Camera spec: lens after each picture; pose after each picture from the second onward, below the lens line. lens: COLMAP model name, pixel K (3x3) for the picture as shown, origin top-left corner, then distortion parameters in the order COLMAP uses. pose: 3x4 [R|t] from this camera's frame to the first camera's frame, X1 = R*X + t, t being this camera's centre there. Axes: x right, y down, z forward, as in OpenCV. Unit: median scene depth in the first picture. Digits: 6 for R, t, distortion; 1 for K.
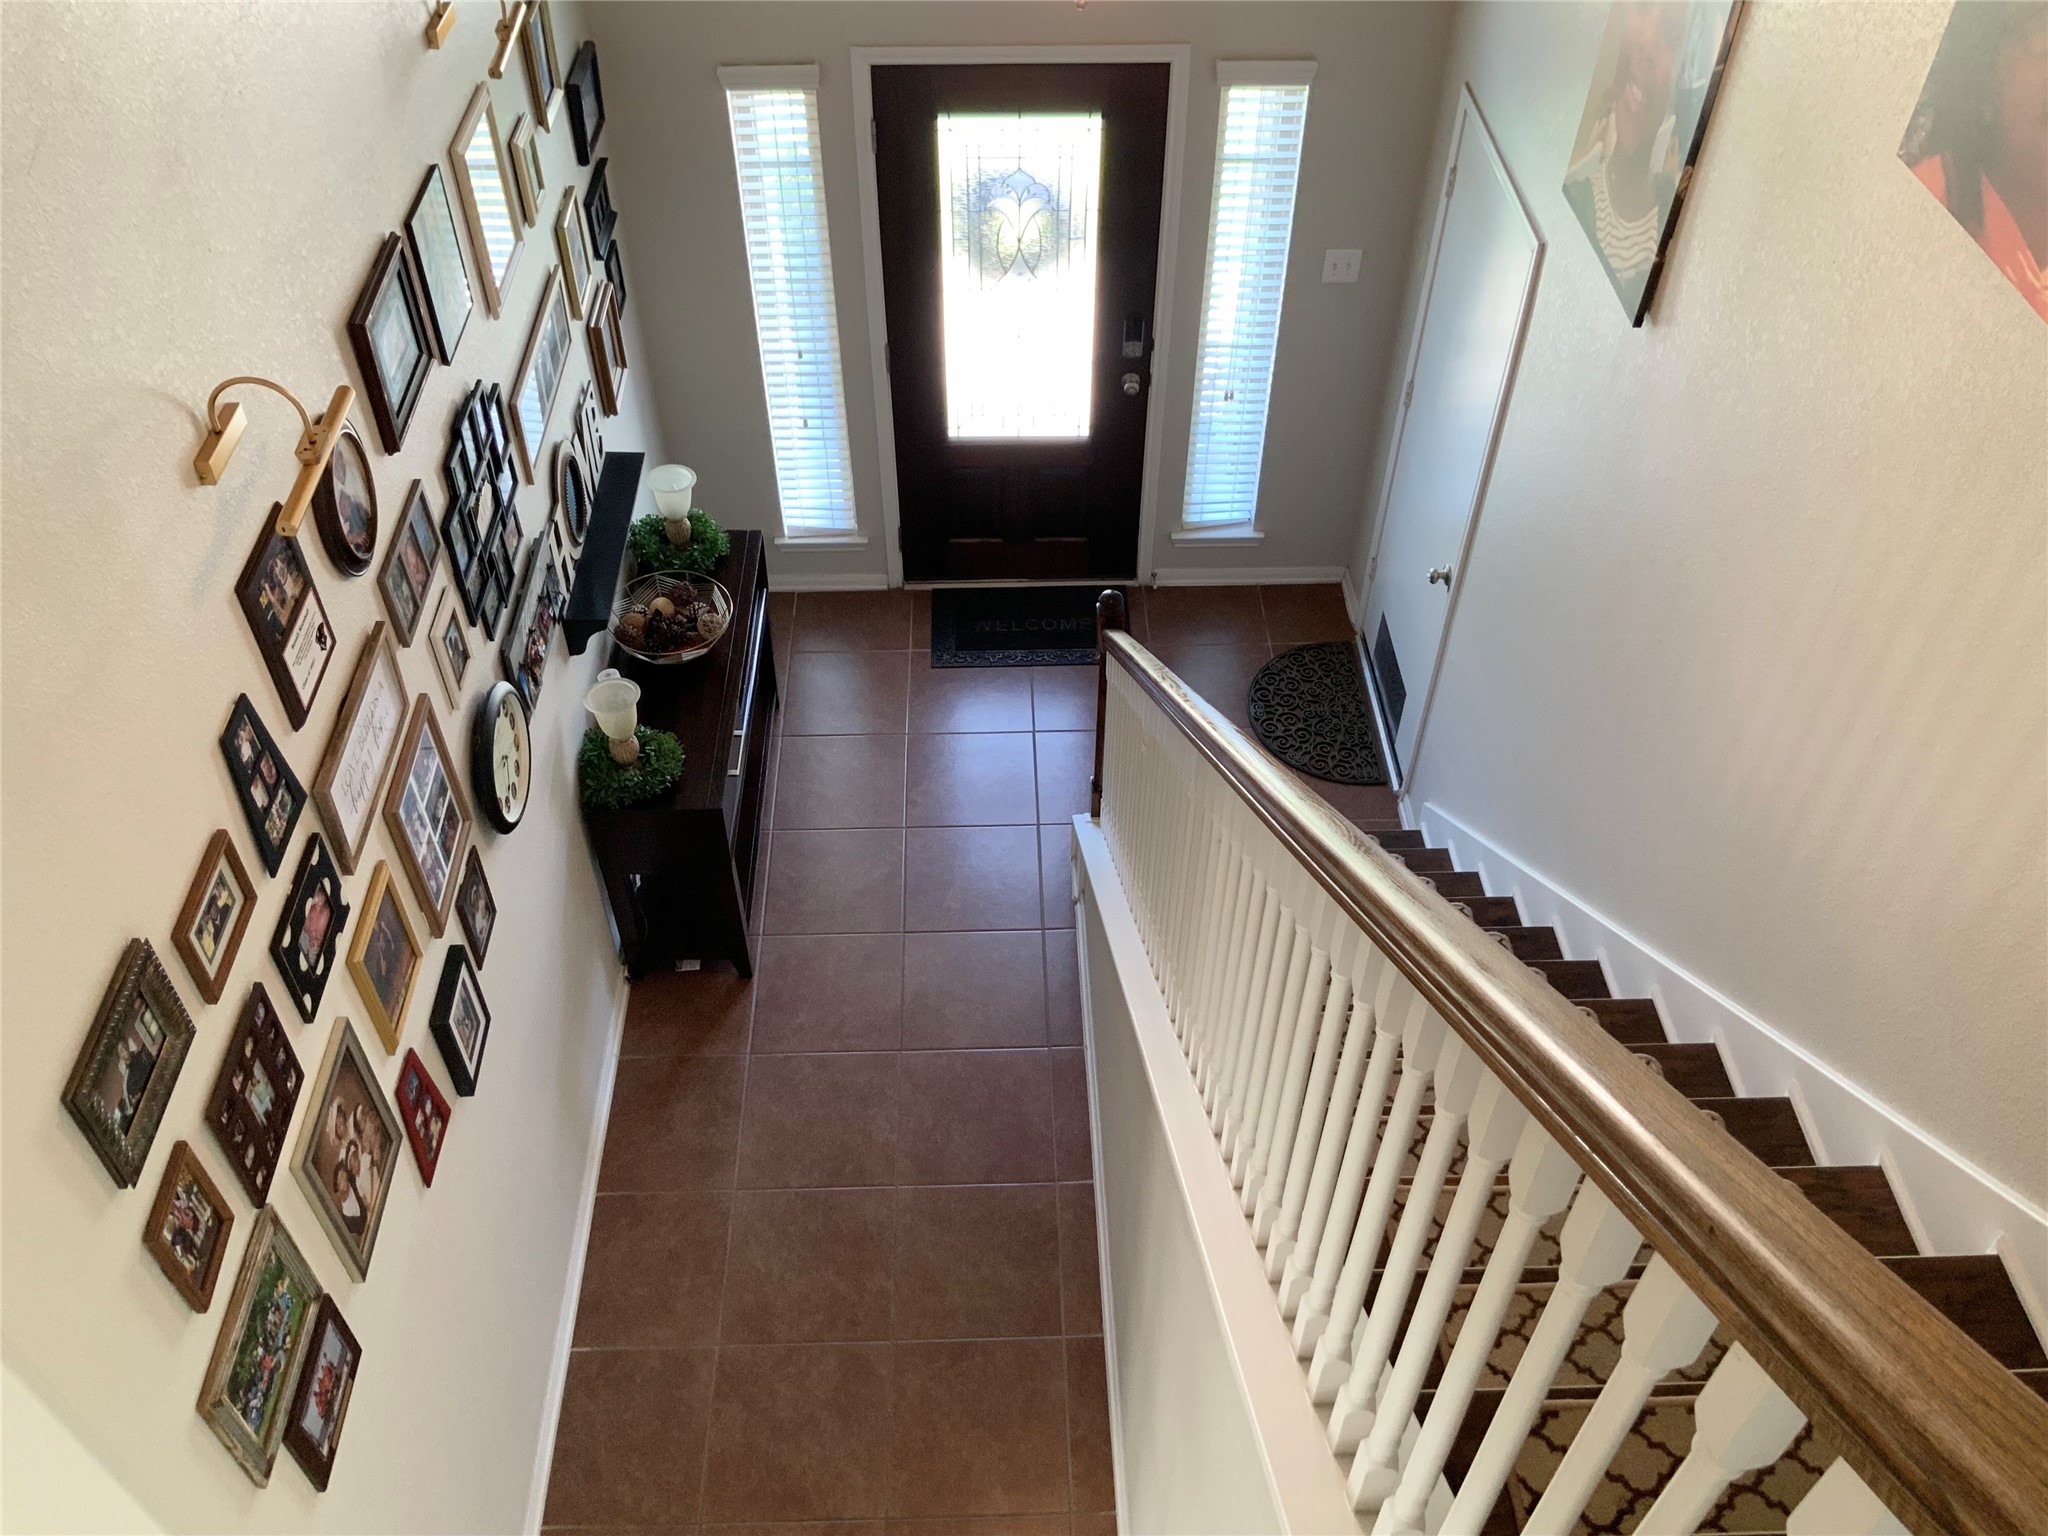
lens RADIAL K [[1715.7, 0, 1021.2], [0, 1715.7, 768.2], [0, 0, 1]] dist [0.069458, -0.137043]
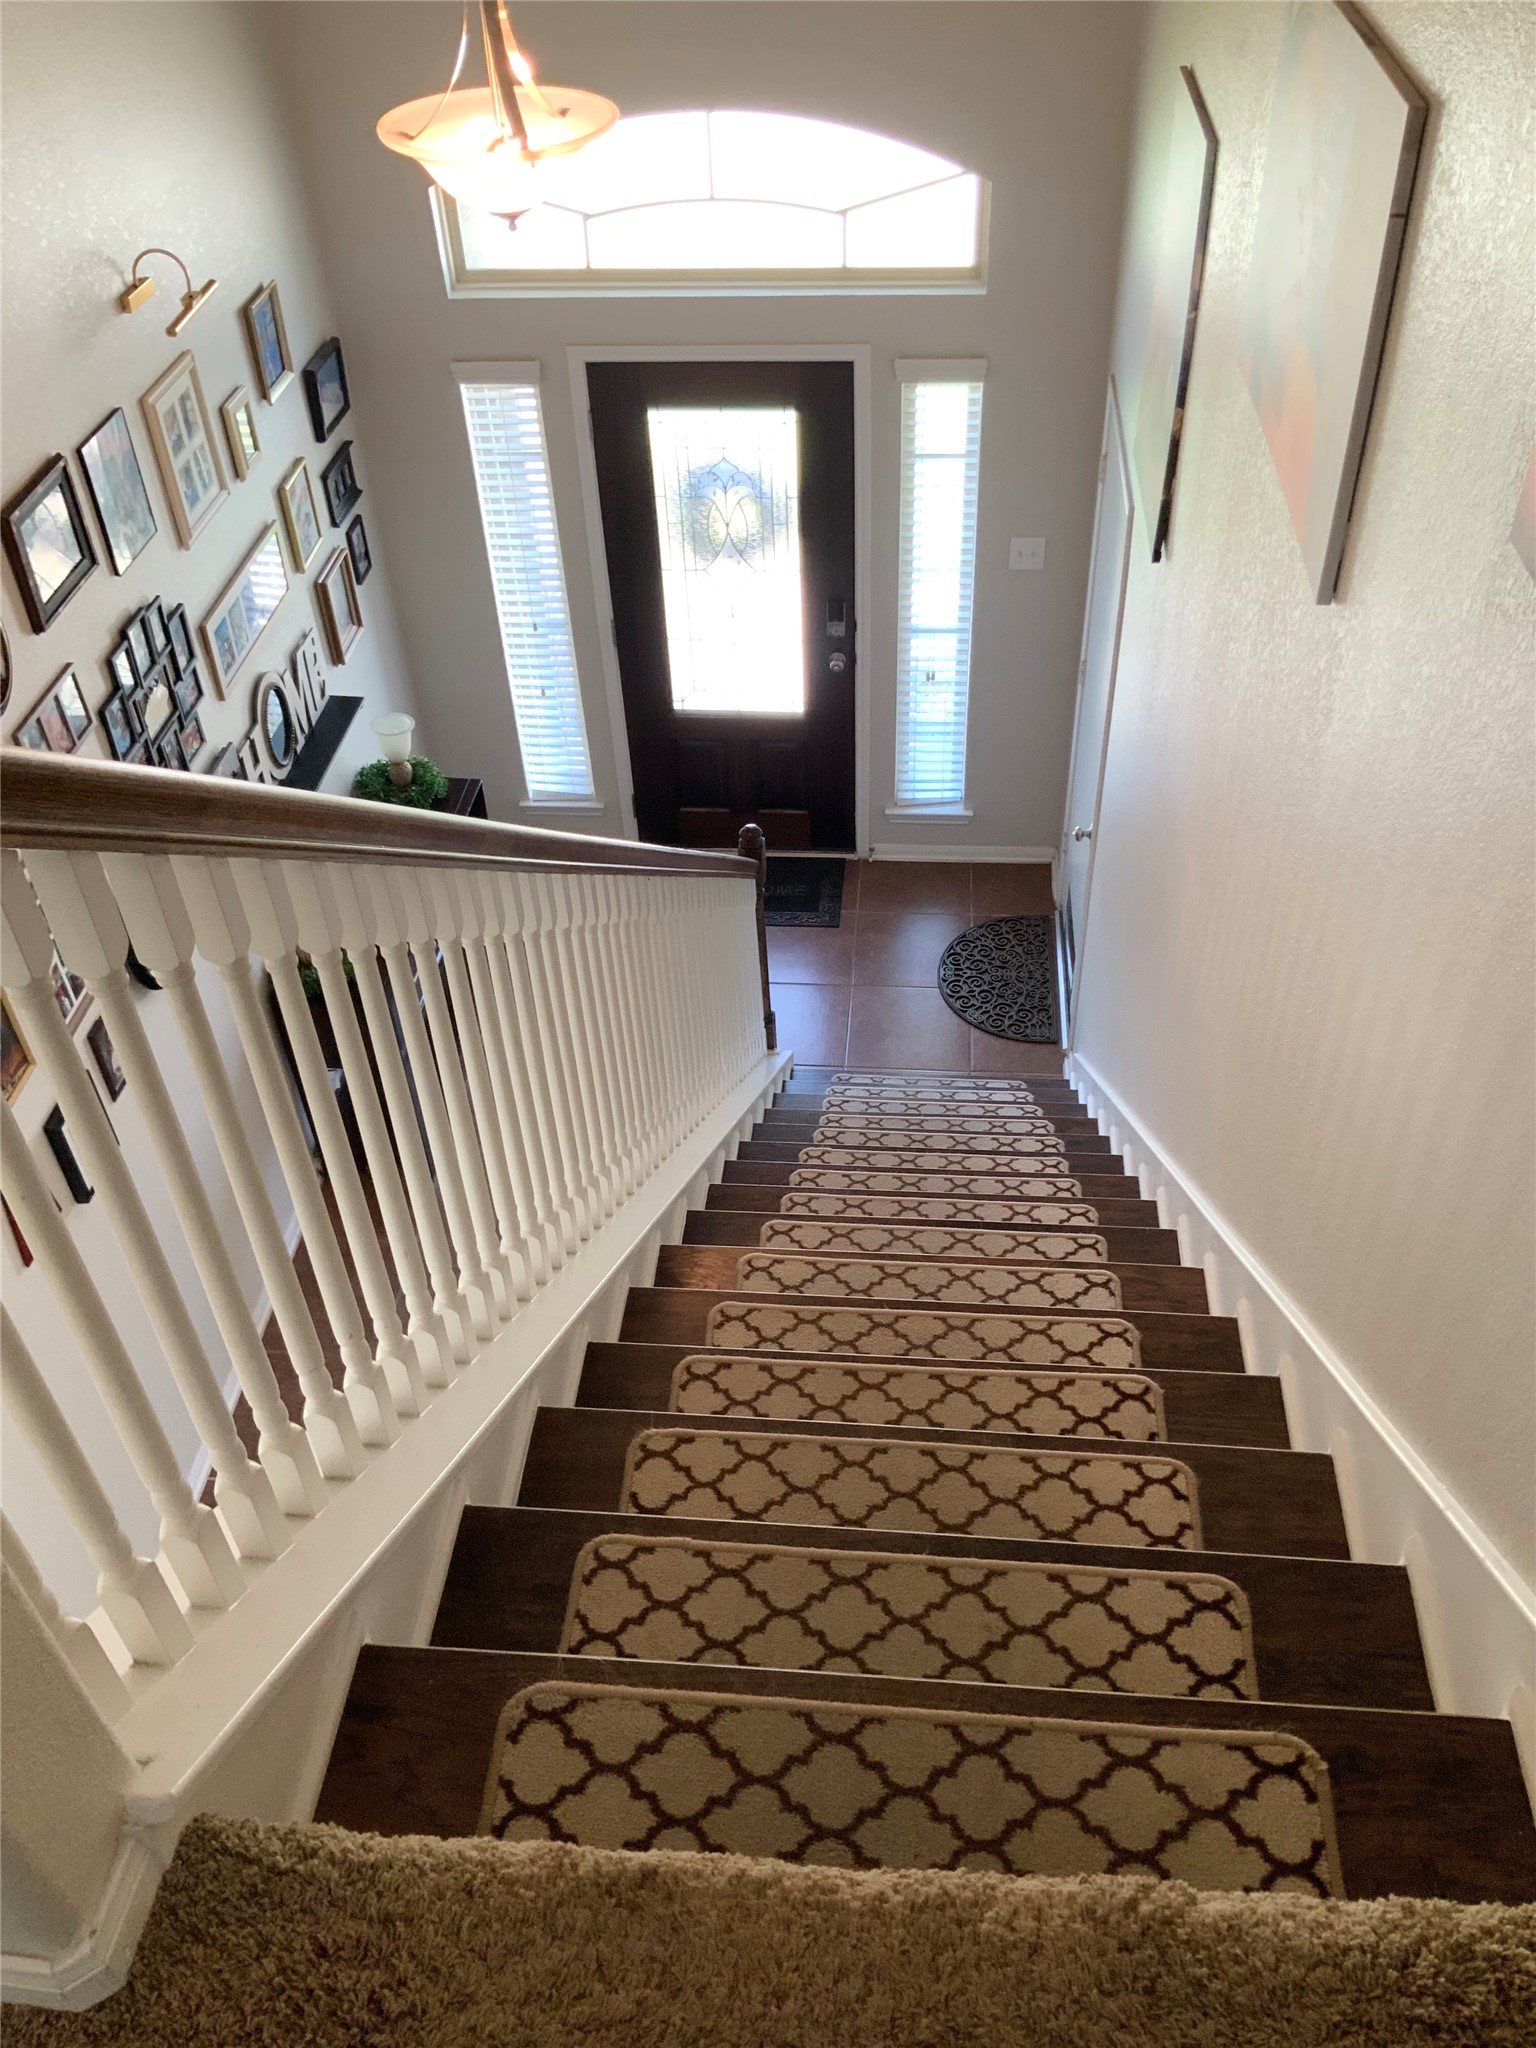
lens RADIAL K [[1715.7, 0, 772.3], [0, 1715.7, 1028.6], [0, 0, 1]] dist [0.069458, -0.137043]
pose [[0.992126, 0.048003, -0.115678, 0.176098], [-0.055540, 0.996477, -0.062833, 0.082762], [0.112255, 0.068763, 0.991297, -0.061068]]
